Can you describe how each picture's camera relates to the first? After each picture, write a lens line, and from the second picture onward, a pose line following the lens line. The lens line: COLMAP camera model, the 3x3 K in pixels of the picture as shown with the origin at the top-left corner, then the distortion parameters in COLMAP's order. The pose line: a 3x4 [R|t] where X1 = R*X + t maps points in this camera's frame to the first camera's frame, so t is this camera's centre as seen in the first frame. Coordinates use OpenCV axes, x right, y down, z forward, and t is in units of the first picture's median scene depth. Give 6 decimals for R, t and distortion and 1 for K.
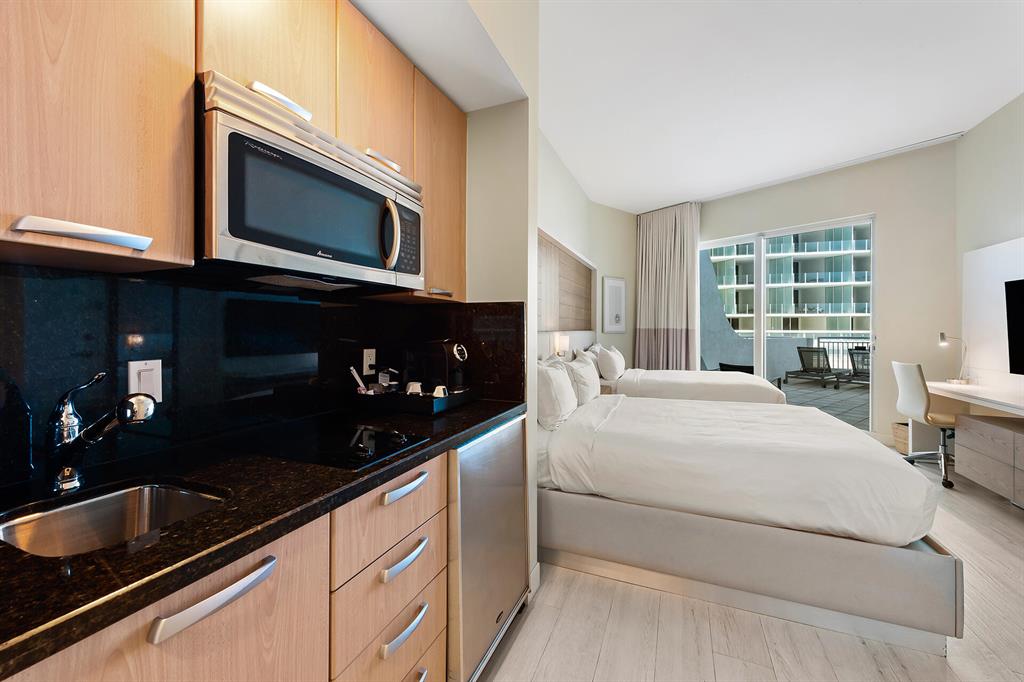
lens RADIAL K [[405.6, 0, 510.8], [0, 405.6, 330.5], [0, 0, 1]] dist [0.018311, -0.000117]
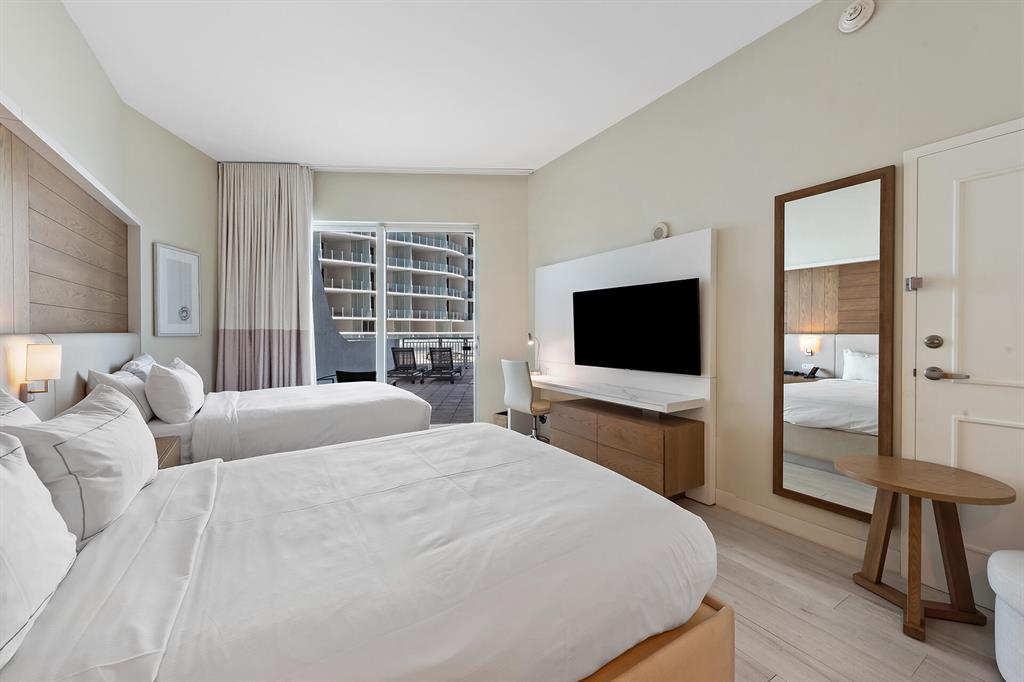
lens RADIAL K [[414.0, 0, 523.5], [0, 414.0, 335.9], [0, 0, 1]] dist [0.001310, 0.000041]
pose [[0.575691, -0.010291, 0.817602, 0.042754], [0.003741, 0.999943, 0.009952, 0.000942], [-0.817659, -0.002670, 0.575697, 0.217509]]
